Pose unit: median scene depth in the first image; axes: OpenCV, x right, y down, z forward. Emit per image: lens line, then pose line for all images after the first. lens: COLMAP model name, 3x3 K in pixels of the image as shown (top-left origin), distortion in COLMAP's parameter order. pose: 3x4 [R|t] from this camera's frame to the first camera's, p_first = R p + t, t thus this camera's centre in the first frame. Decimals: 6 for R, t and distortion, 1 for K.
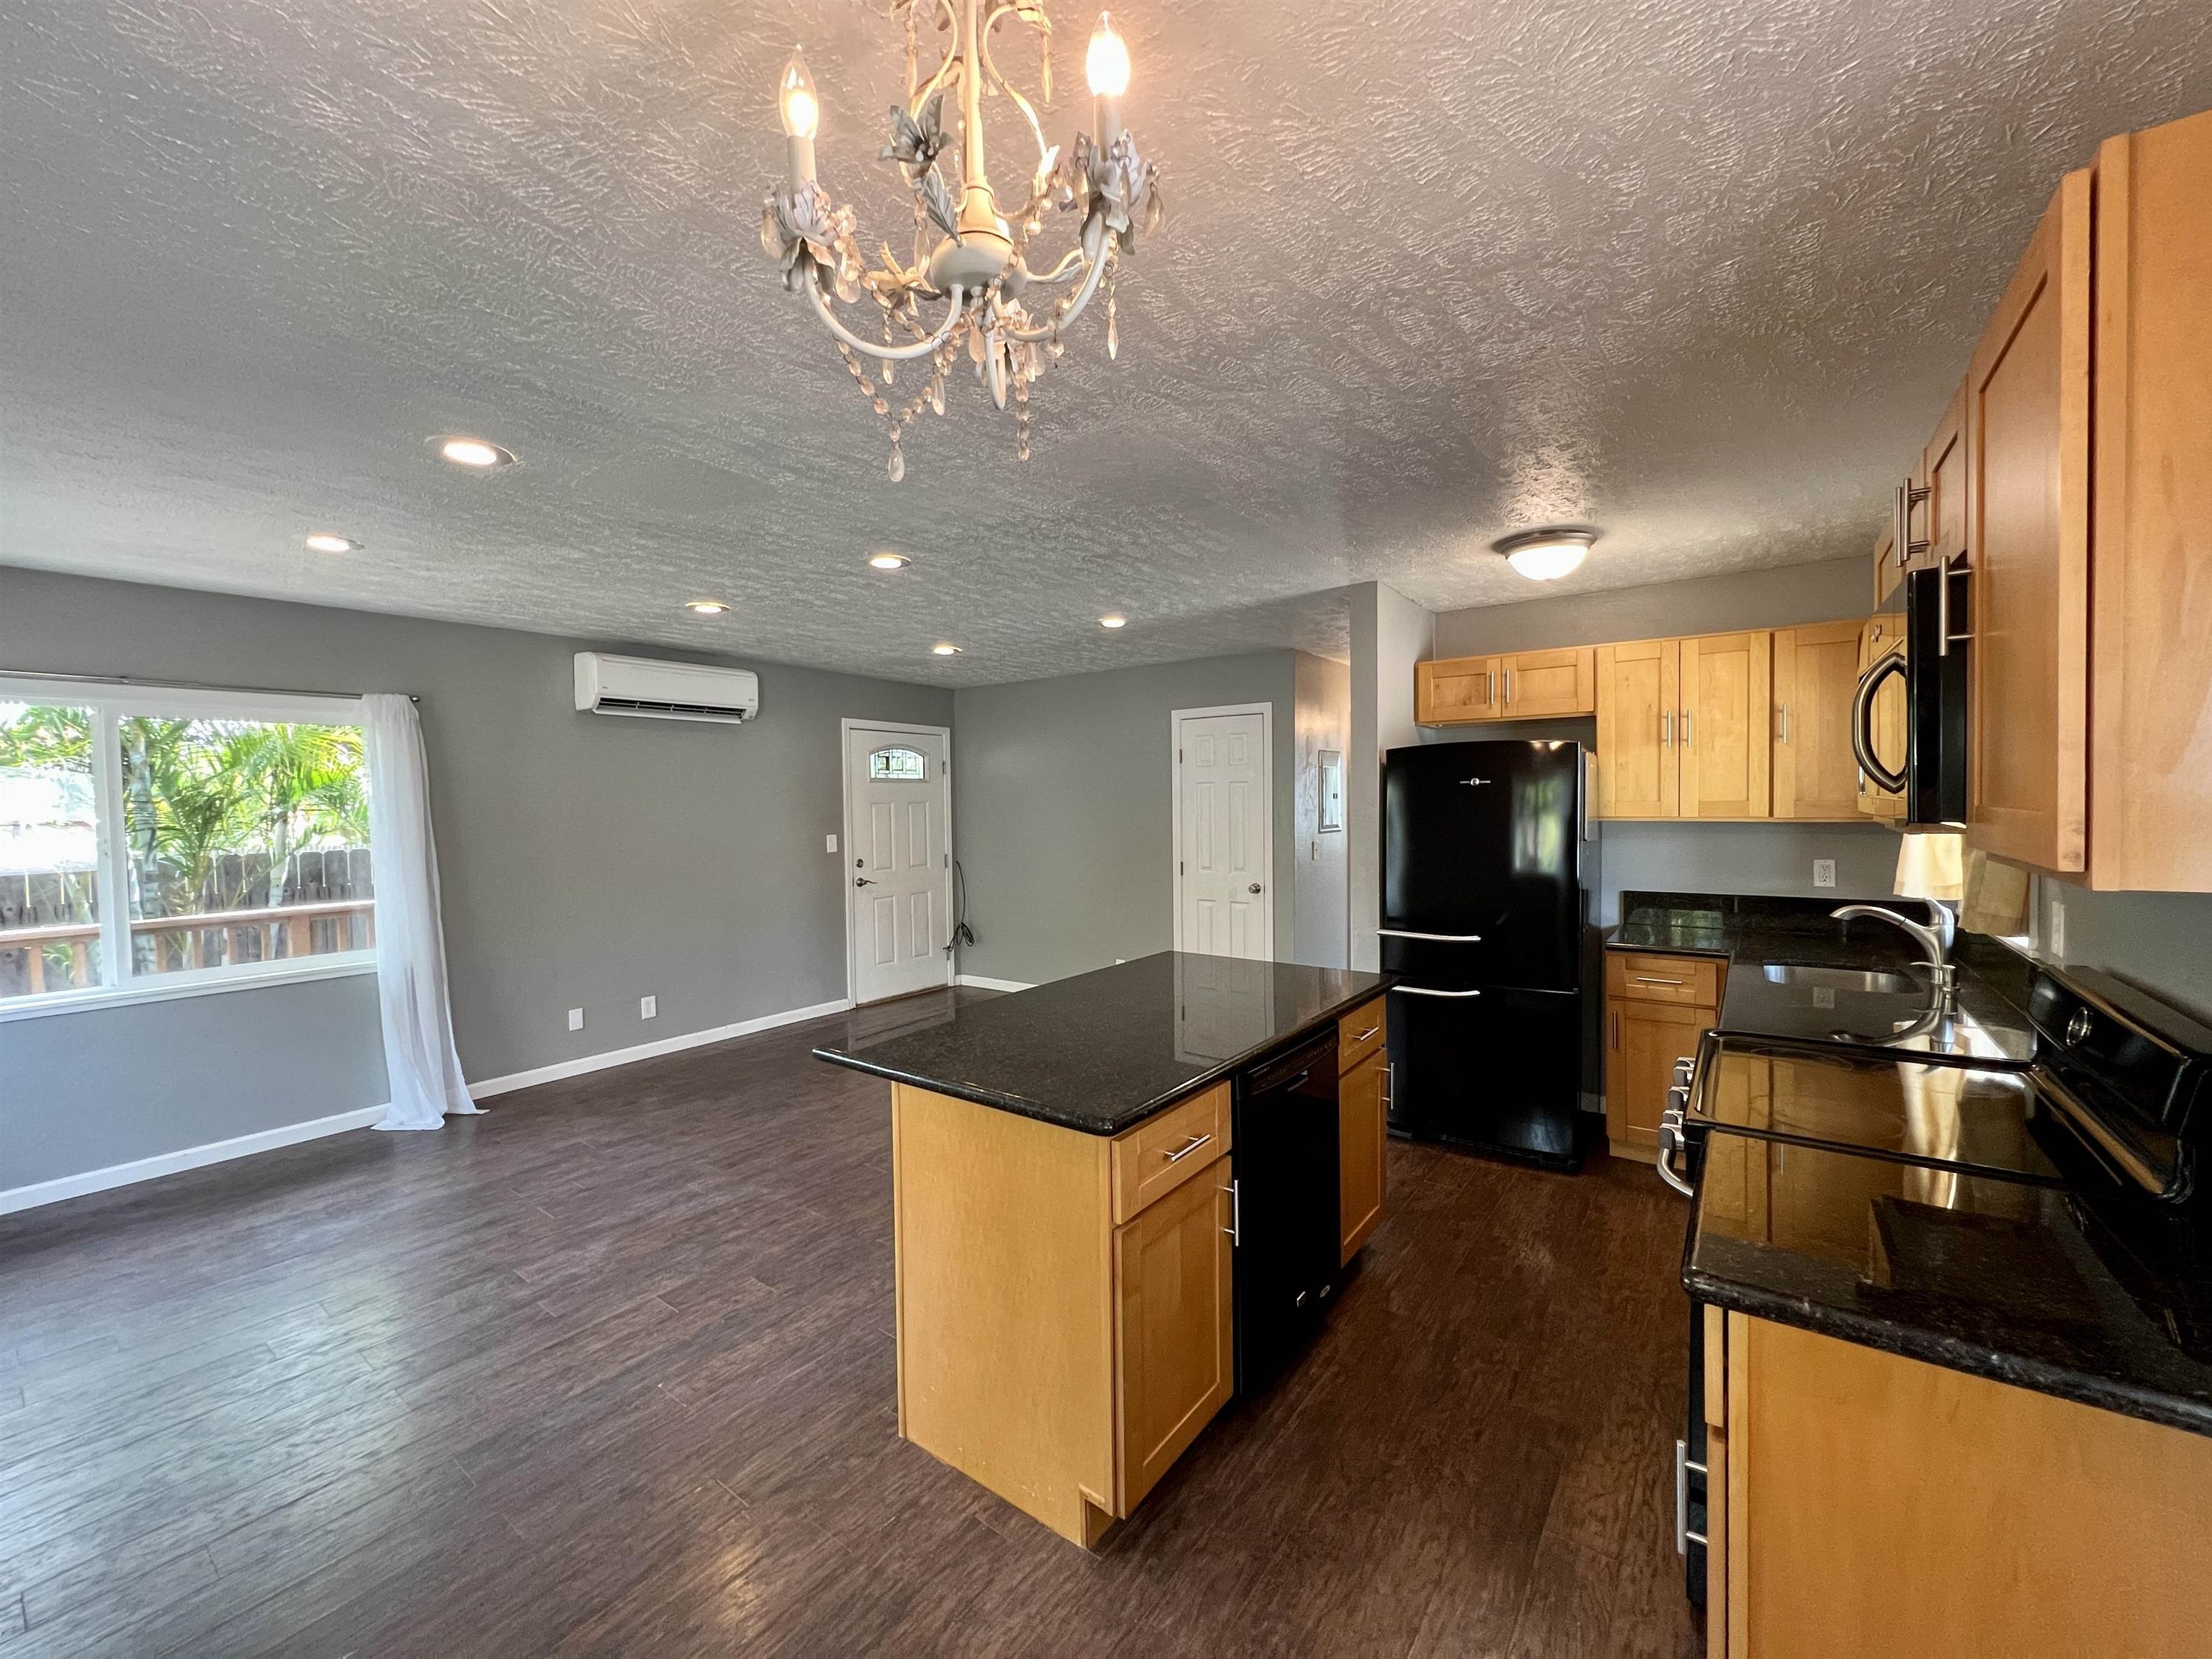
lens RADIAL K [[881.8, 0, 1109.6], [0, 881.8, 819.7], [0, 0, 1]] dist [-0.007850, -0.000020]
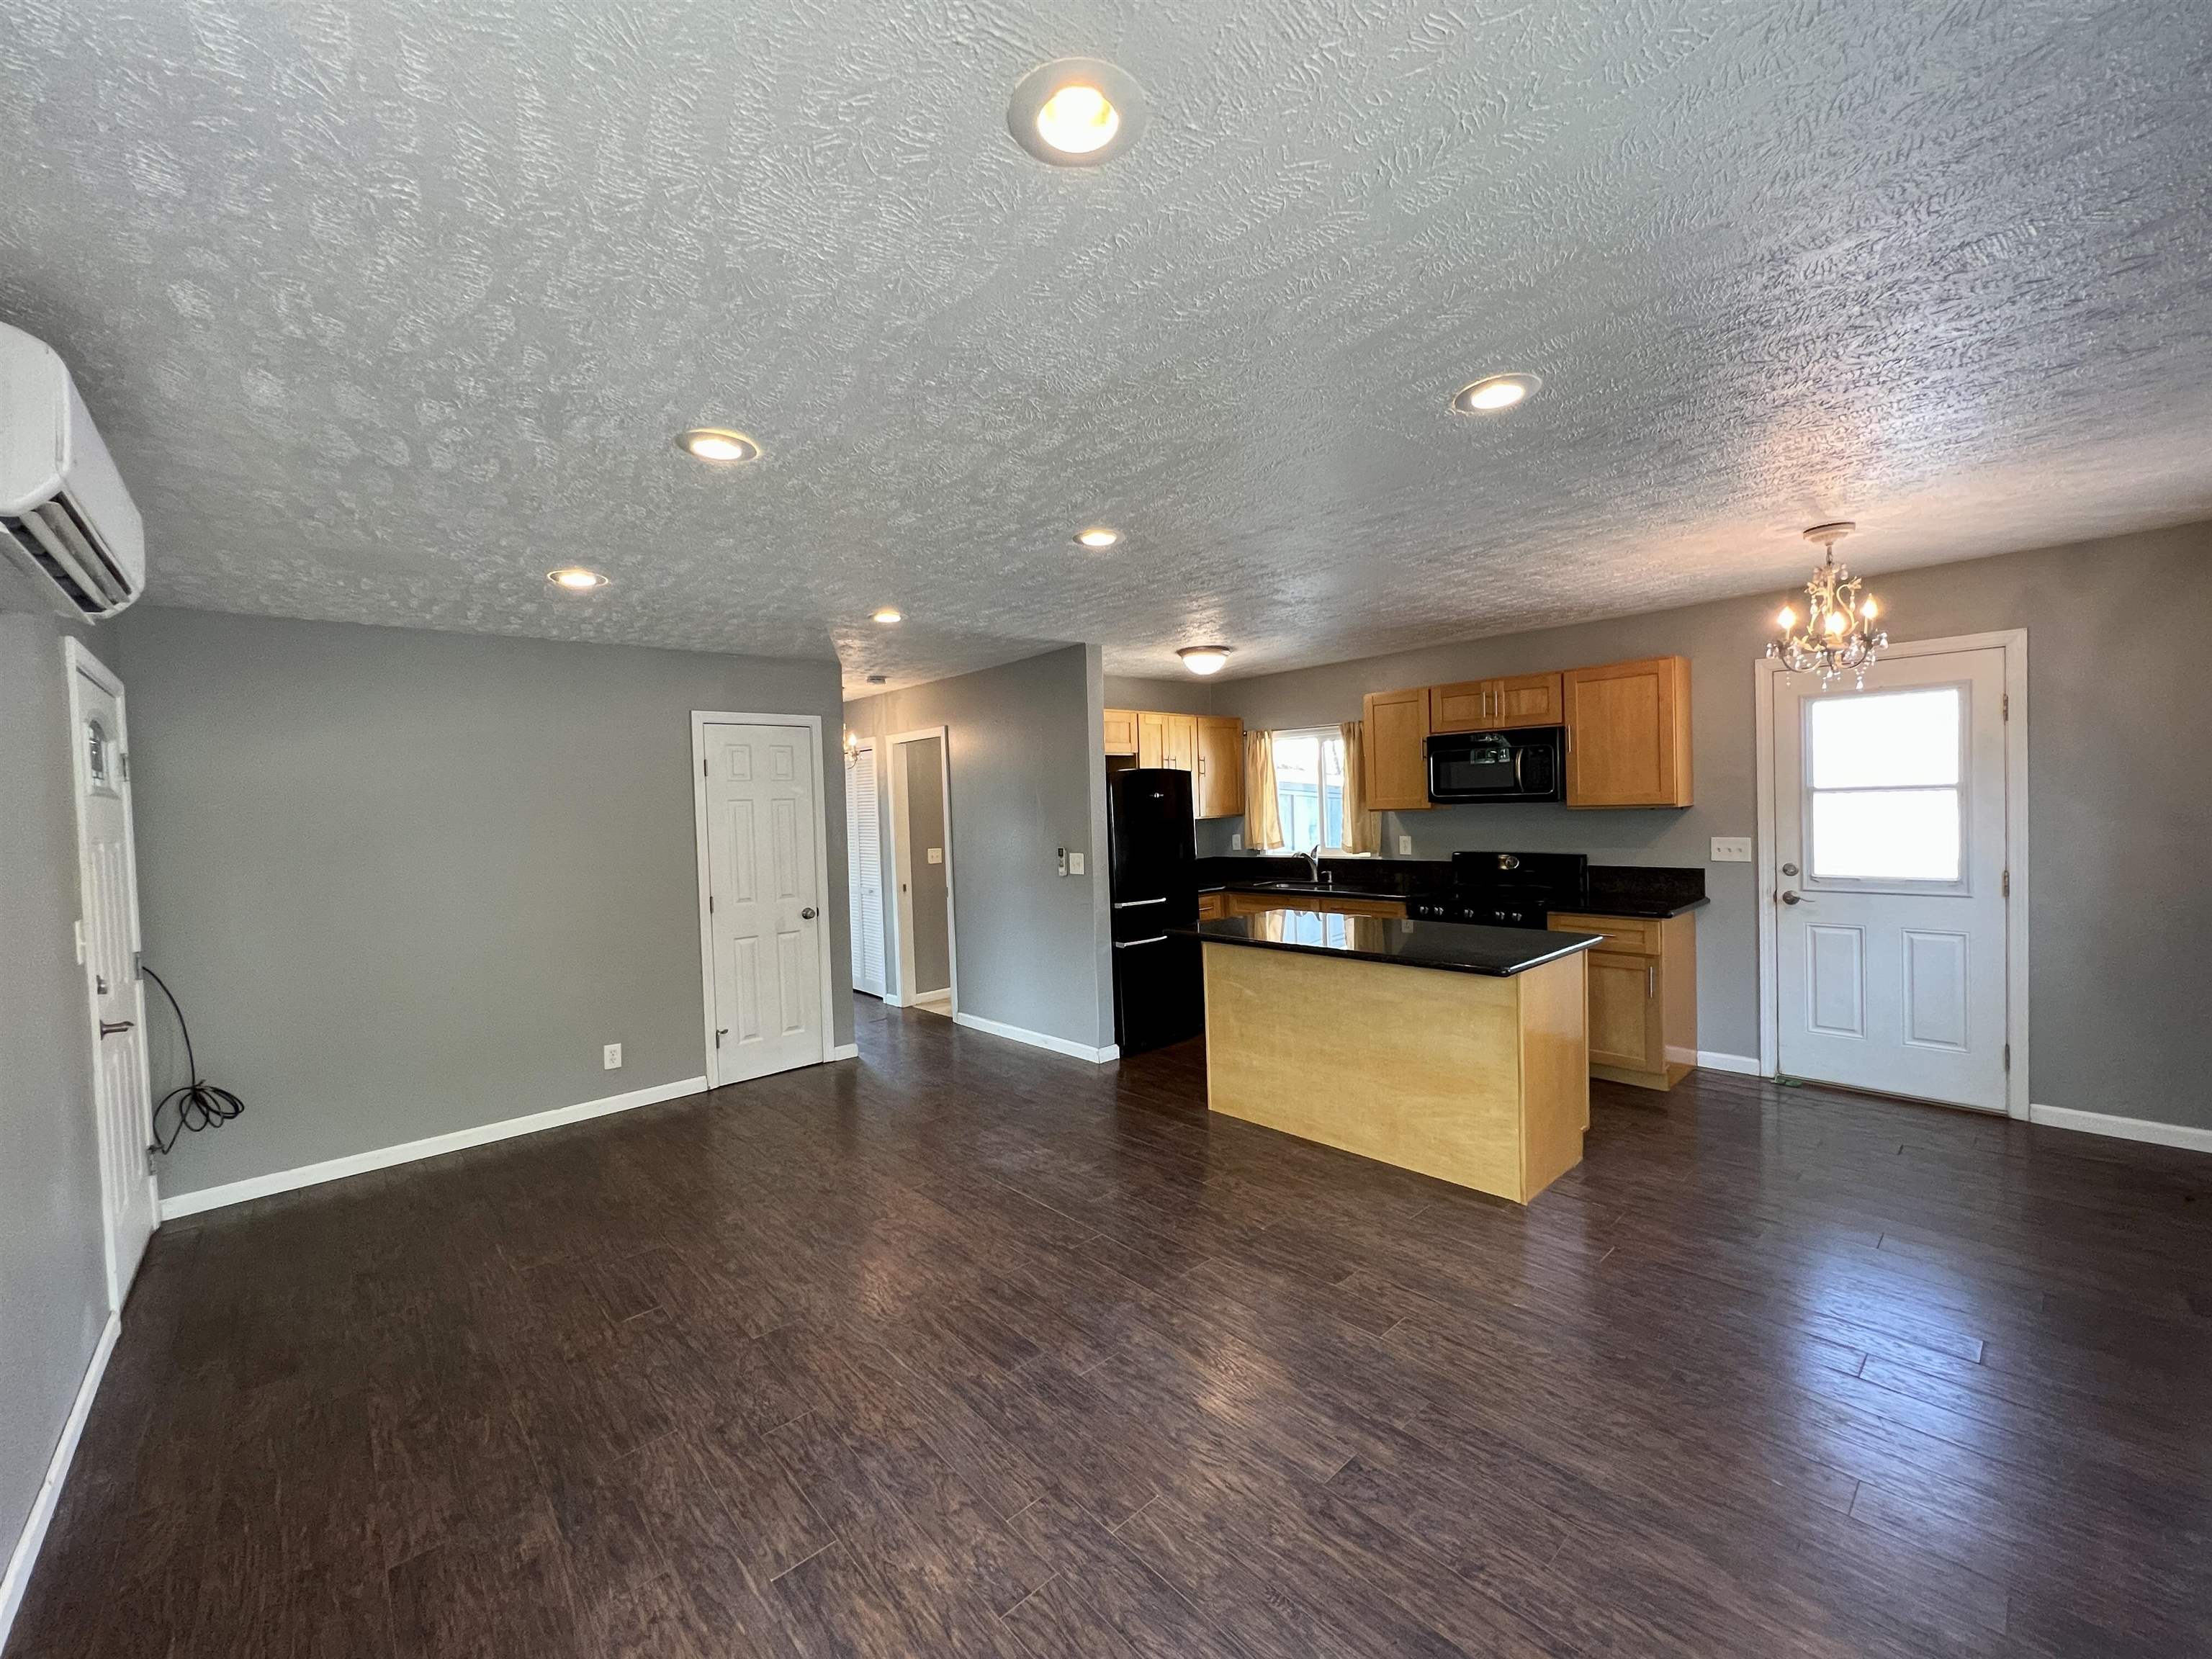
lens RADIAL K [[890.6, 0, 1093.5], [0, 890.6, 827.9], [0, 0, 1]] dist [-0.001905, -0.000040]
pose [[0.203564, -0.028614, 0.978643, -0.962998], [0.052008, 0.998478, 0.018375, -0.016626], [-0.977679, 0.047157, 0.204742, 0.700474]]
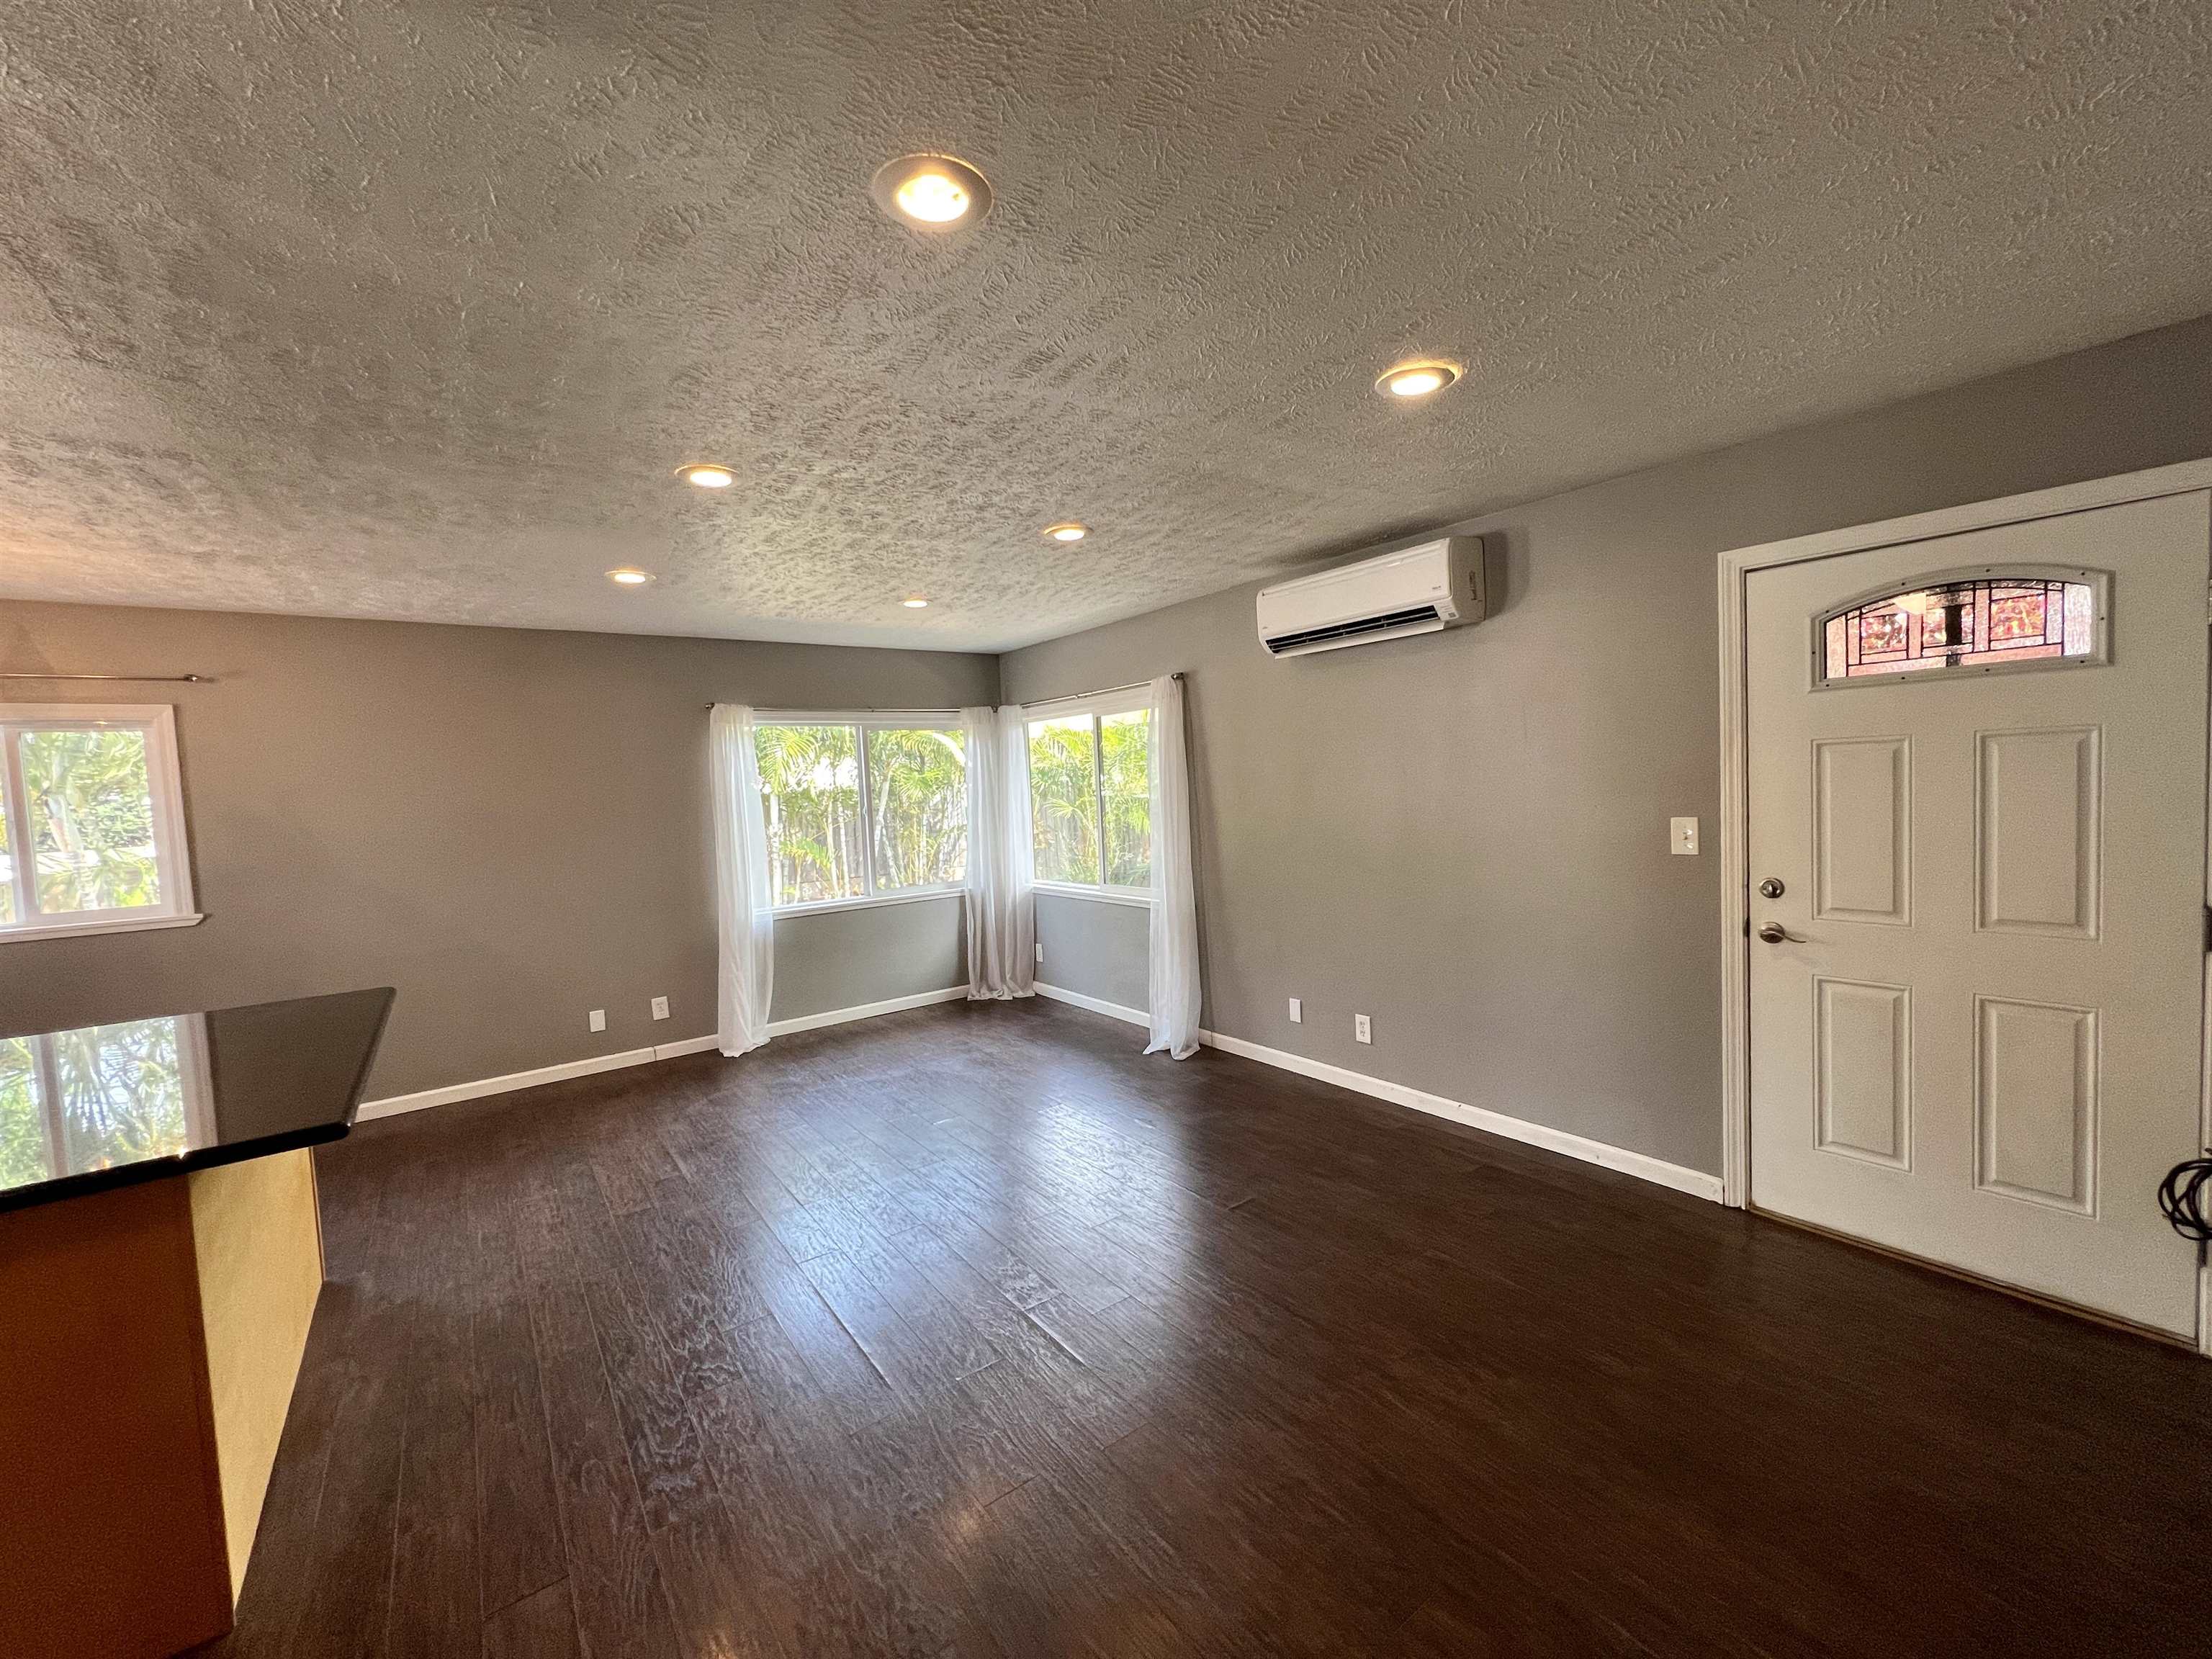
lens RADIAL K [[878.4, 0, 1106.0], [0, 878.4, 830.8], [0, 0, 1]] dist [-0.000348, 0.000193]
pose [[-0.291404, 0.082160, -0.953065, 0.331043], [0.031431, 0.996589, 0.076302, -0.031364], [0.956084, -0.007721, -0.292993, 1.296475]]
